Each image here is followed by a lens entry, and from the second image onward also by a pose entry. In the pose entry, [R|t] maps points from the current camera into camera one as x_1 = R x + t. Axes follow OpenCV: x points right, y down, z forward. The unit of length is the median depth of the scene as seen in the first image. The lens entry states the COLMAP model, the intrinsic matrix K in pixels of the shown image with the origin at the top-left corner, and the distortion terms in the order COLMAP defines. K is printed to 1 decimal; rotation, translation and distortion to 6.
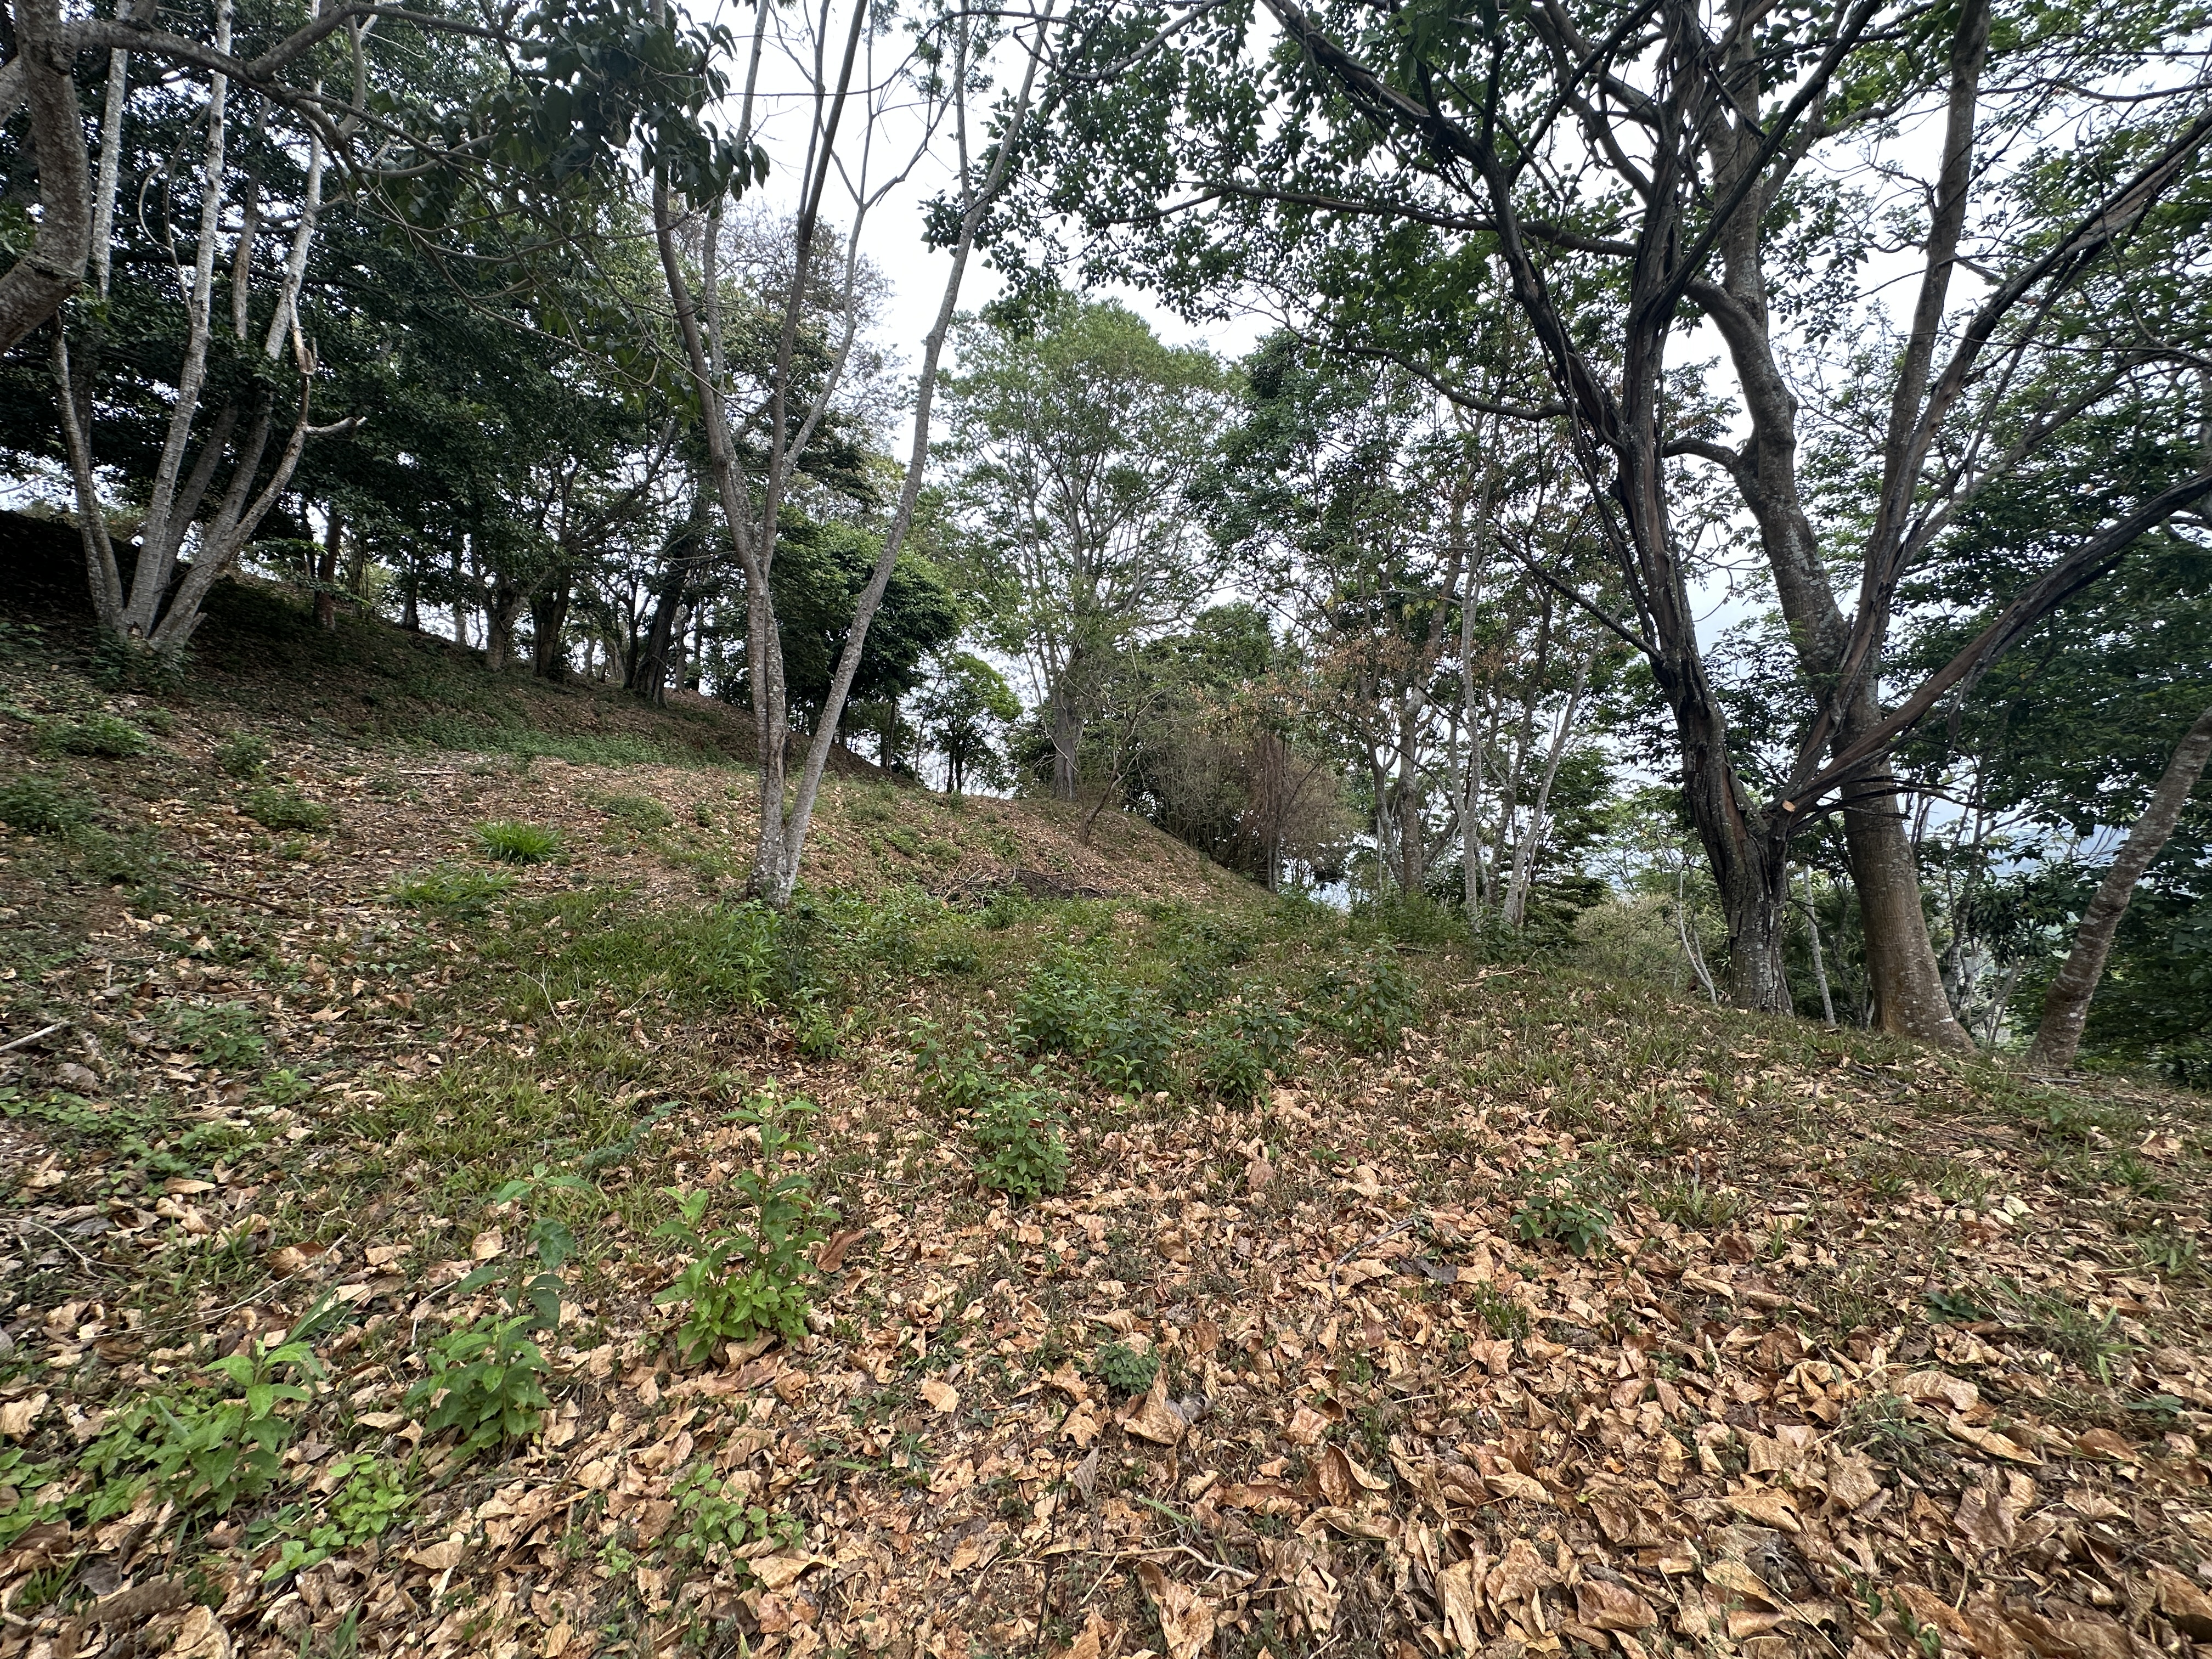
lens RADIAL K [[882.5, 0, 1103.1], [0, 882.5, 827.6], [0, 0, 1]] dist [-0.000041, 0.000087]
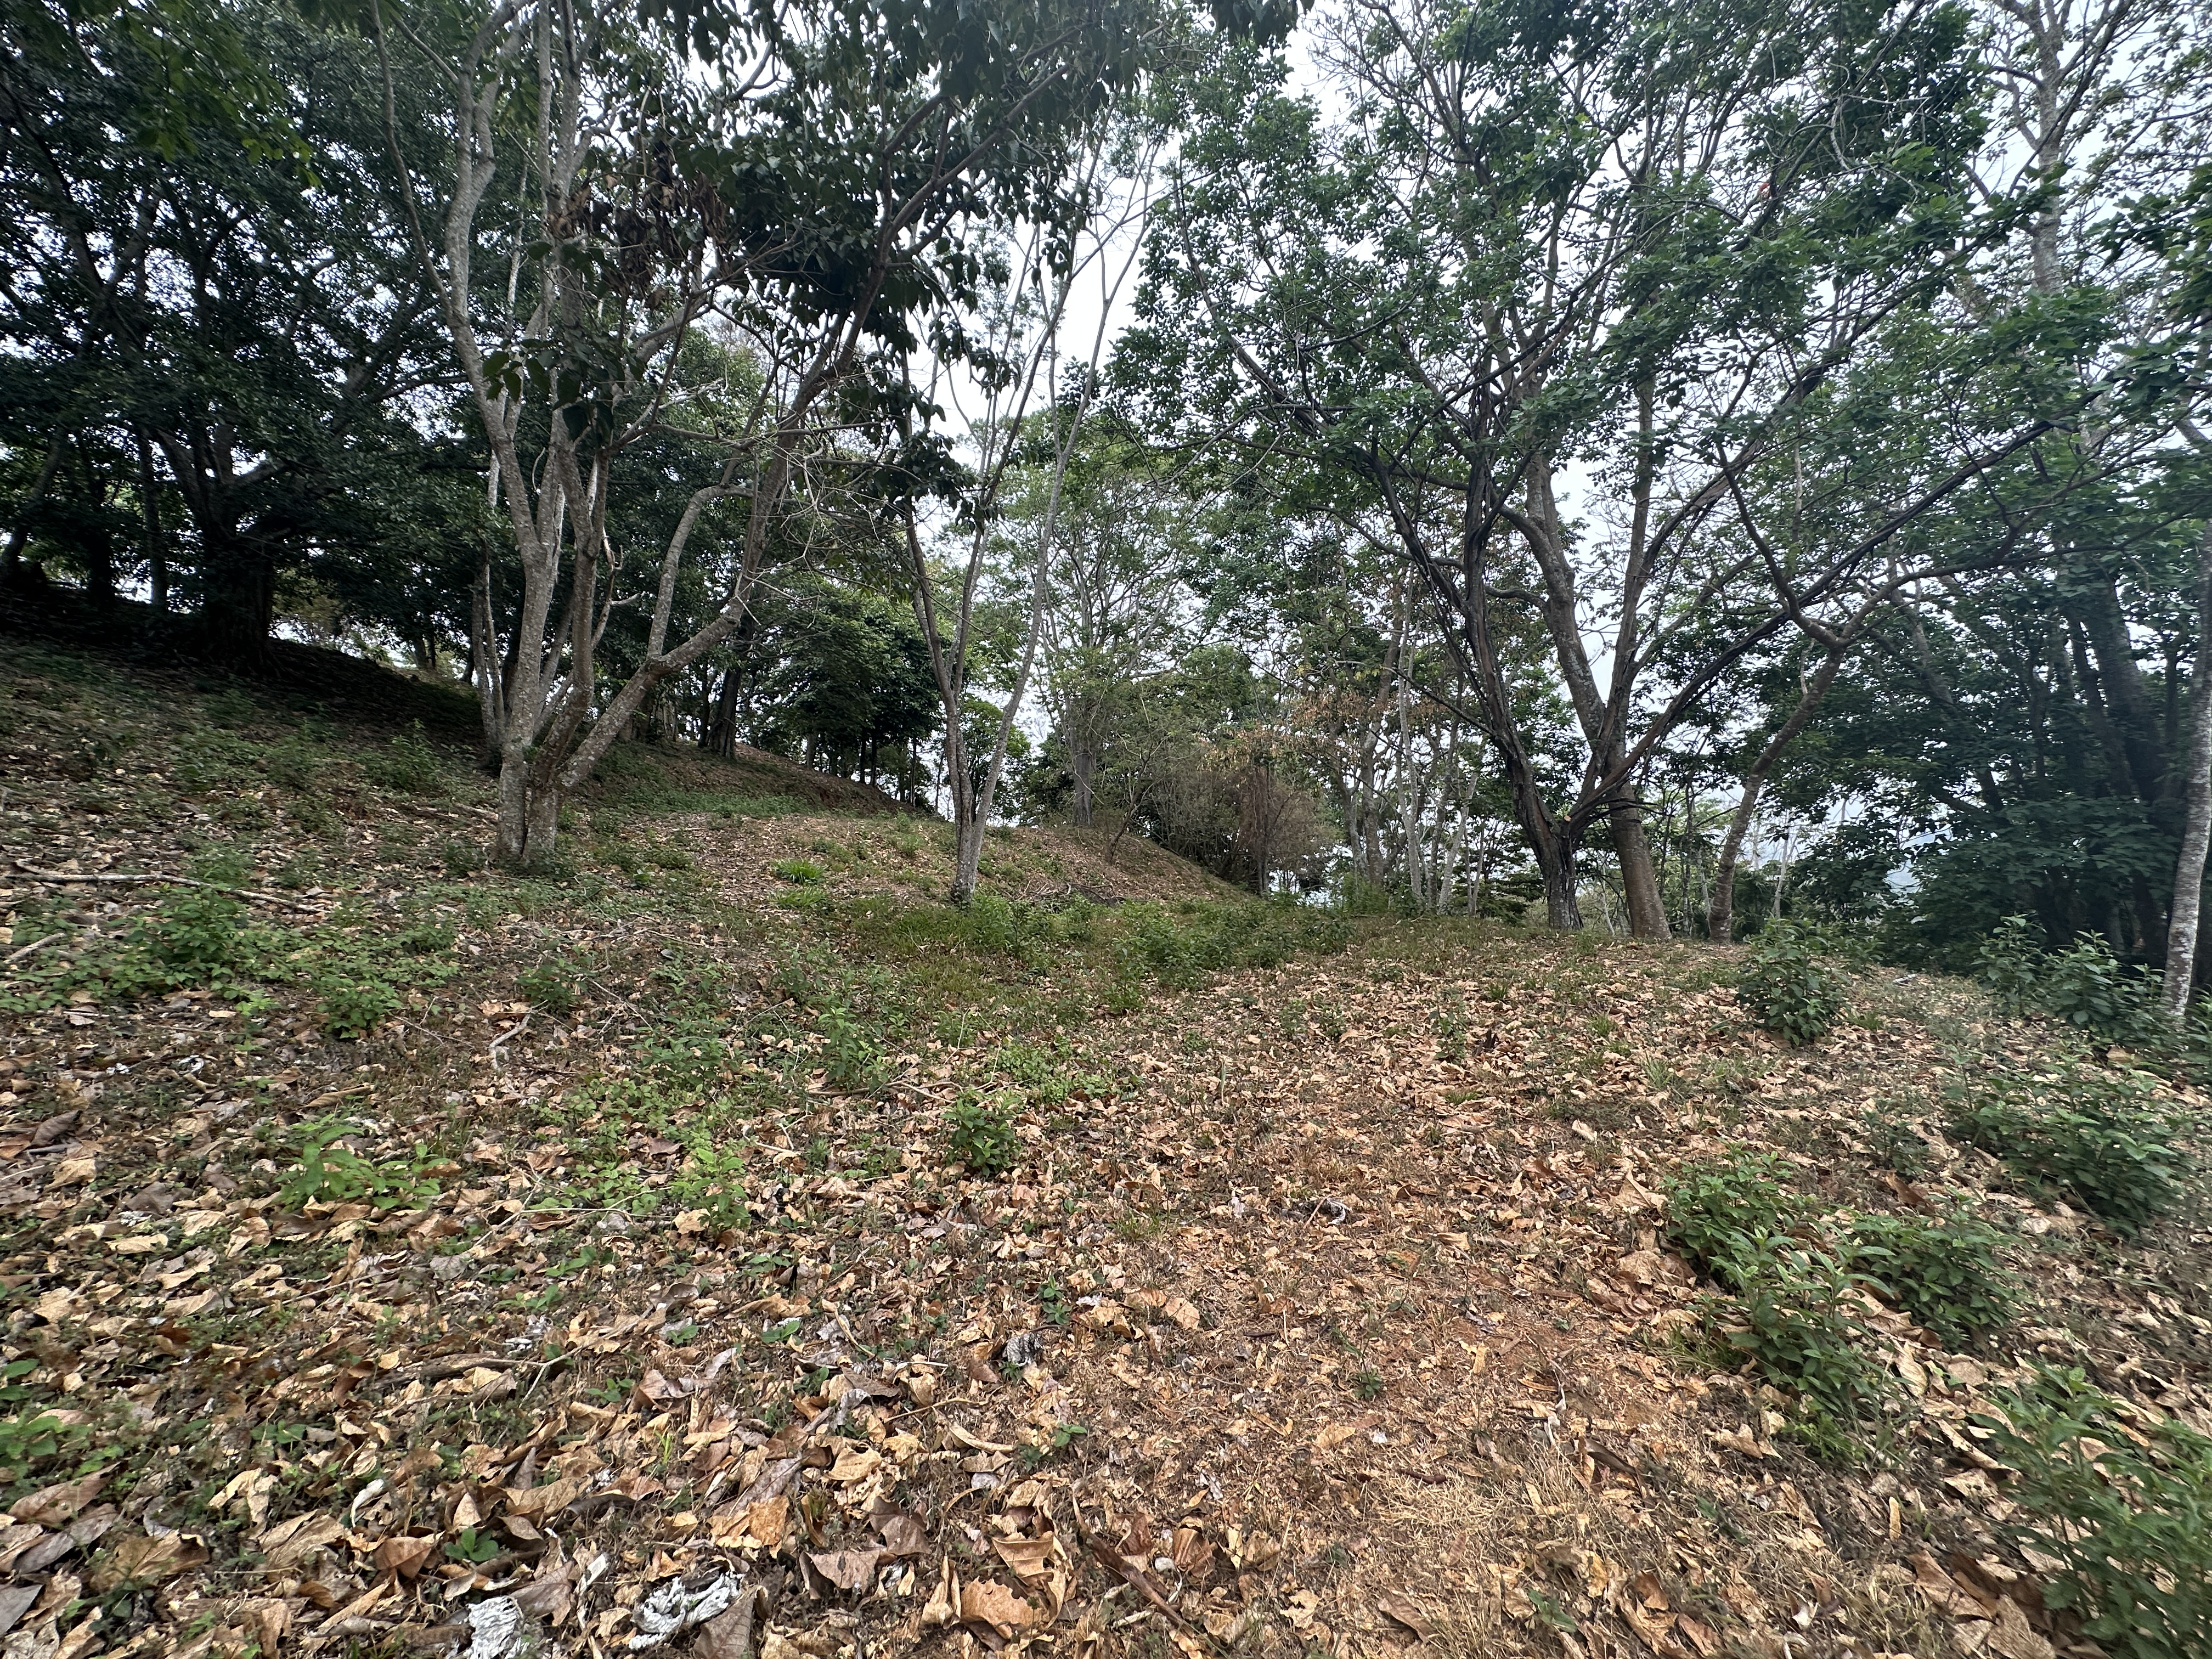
lens RADIAL K [[892.3, 0, 1114.9], [0, 892.3, 842.8], [0, 0, 1]] dist [-0.000956, -0.000017]
pose [[0.998503, -0.043918, 0.032604, -0.031044], [0.044143, 0.999006, -0.006219, -0.001331], [-0.032299, 0.007649, 0.999449, -0.133044]]
